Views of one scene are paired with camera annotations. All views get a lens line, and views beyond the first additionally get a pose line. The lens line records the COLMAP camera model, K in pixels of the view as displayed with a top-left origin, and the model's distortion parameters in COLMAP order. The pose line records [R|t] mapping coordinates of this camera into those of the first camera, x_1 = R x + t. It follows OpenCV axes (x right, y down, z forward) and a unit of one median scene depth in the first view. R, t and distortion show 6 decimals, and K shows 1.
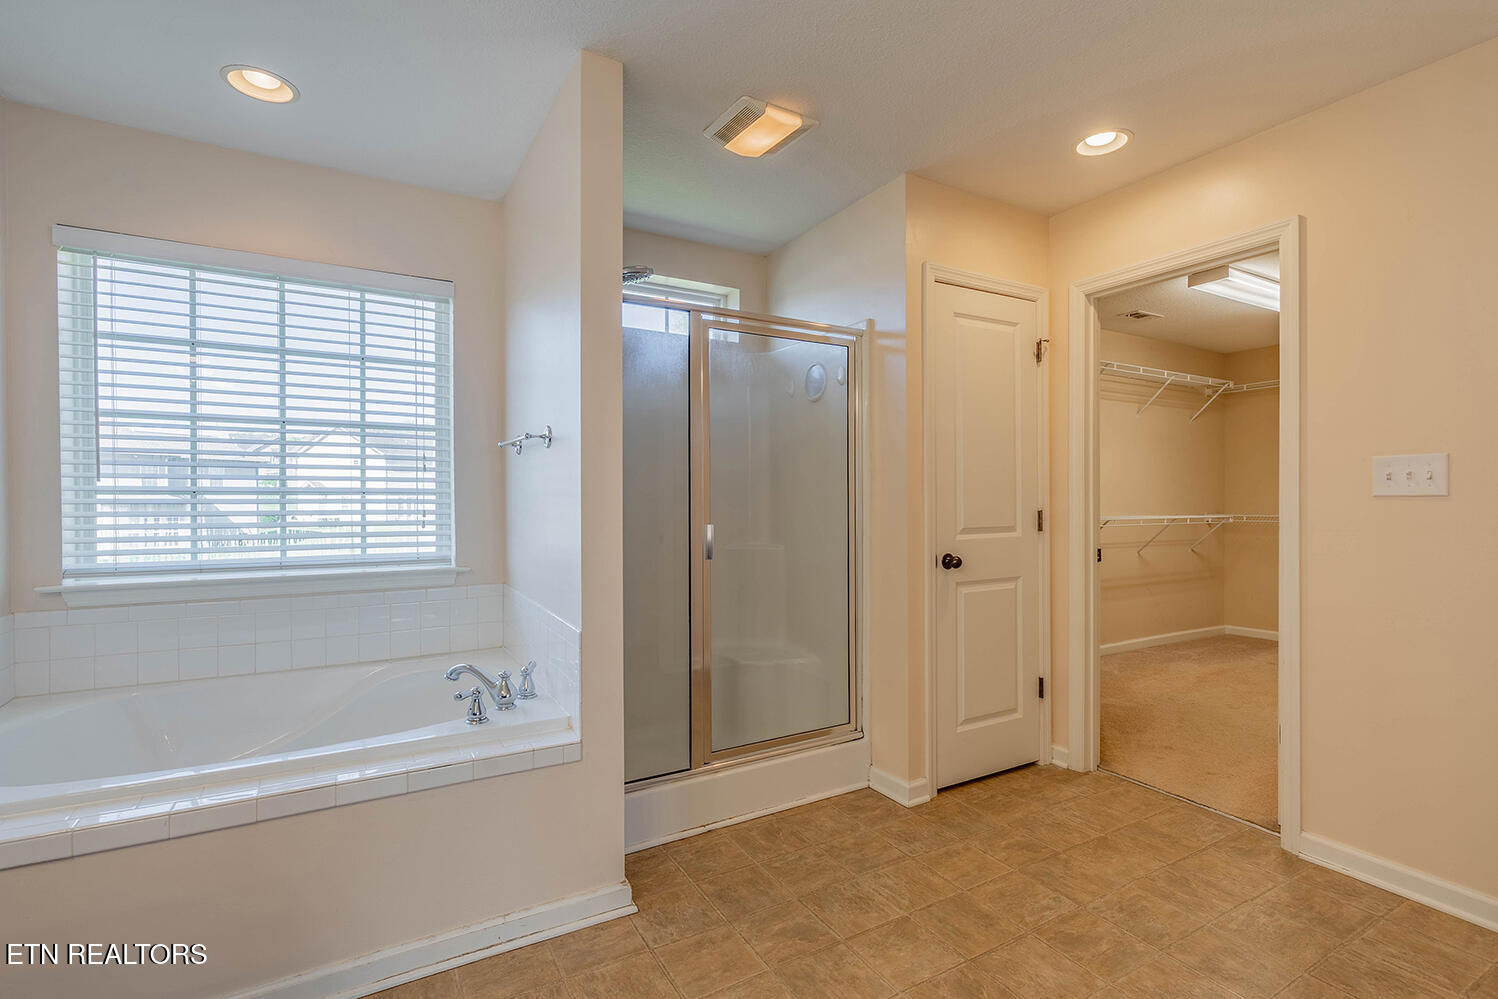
lens RADIAL K [[690.0, 0, 747.8], [0, 690.0, 507.4], [0, 0, 1]] dist [-0.006055, 0.001341]
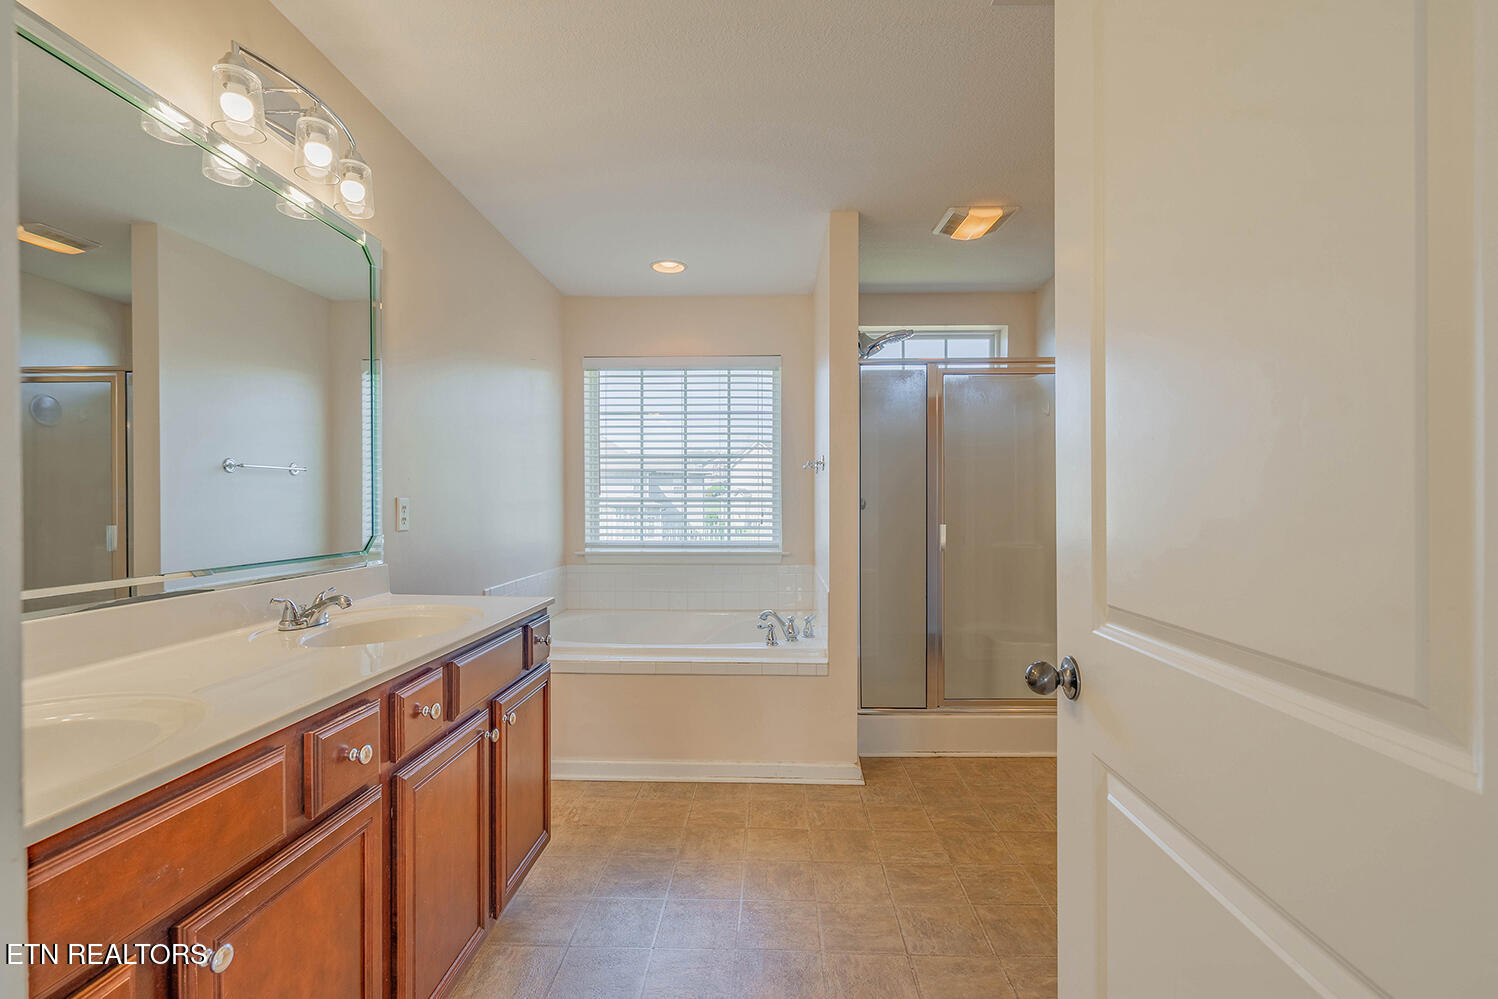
lens RADIAL K [[690.0, 0, 744.5], [0, 690.0, 509.9], [0, 0, 1]] dist [-0.006055, 0.001341]
pose [[0.843408, 0.004872, -0.537252, 0.351220], [-0.005893, 0.999983, -0.000183, -0.000169], [0.537242, 0.003320, 0.843422, -0.327343]]
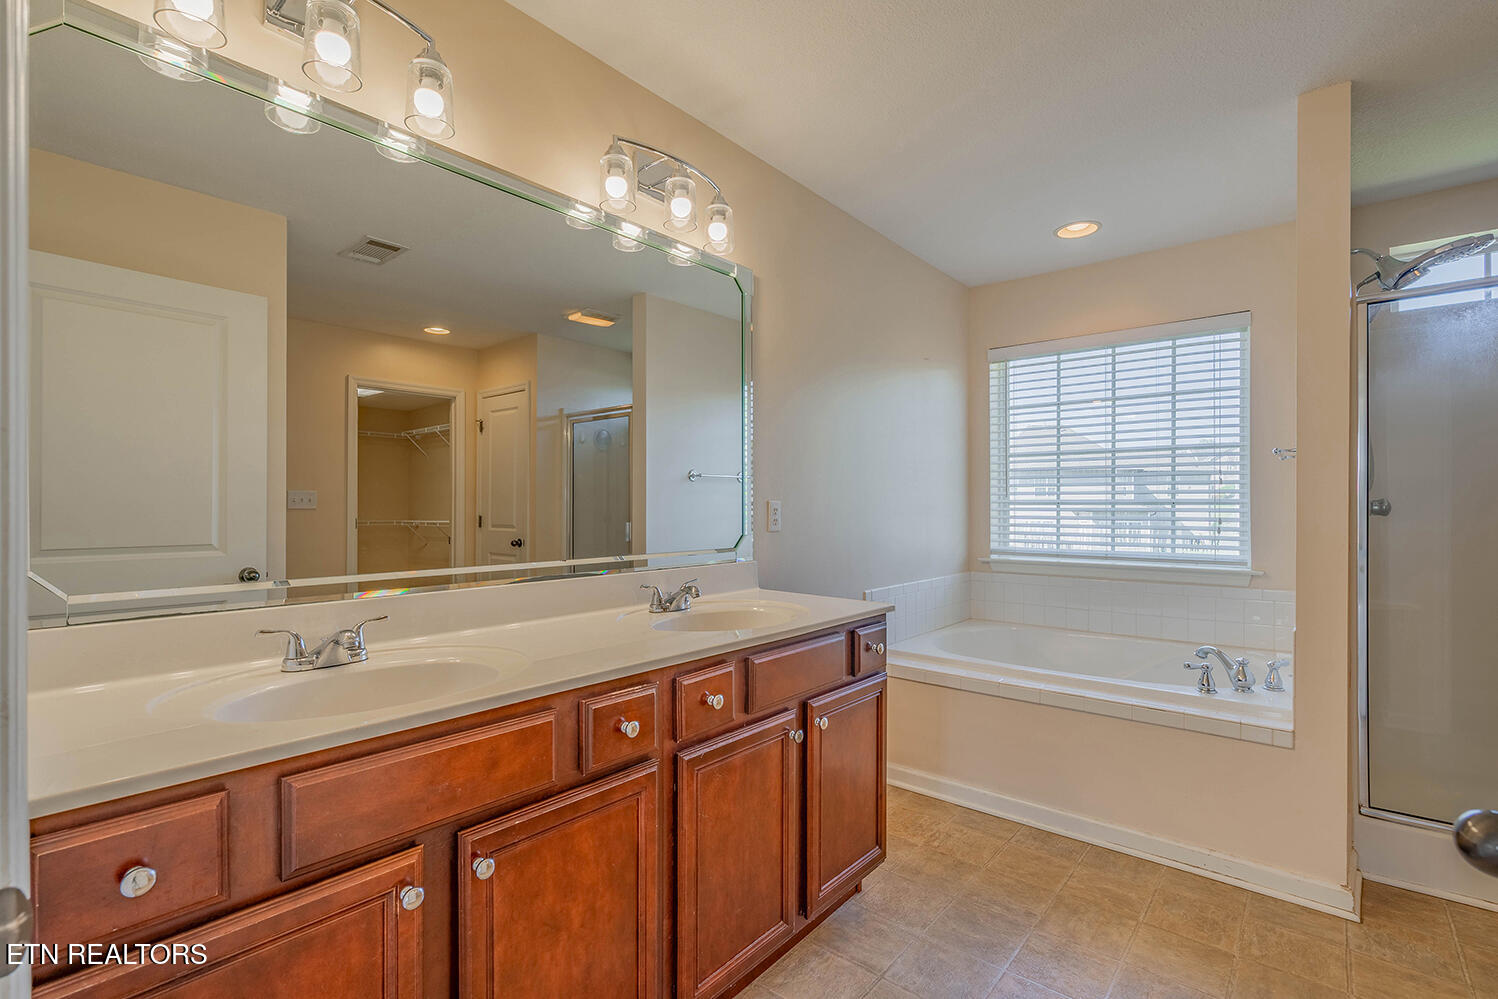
lens RADIAL K [[690.0, 0, 738.3], [0, 690.0, 508.6], [0, 0, 1]] dist [-0.006055, 0.001341]
pose [[0.326246, 0.003208, -0.945279, 0.411919], [-0.011413, 0.999935, -0.000545, -0.001794], [0.945216, 0.010967, 0.326261, -0.154955]]
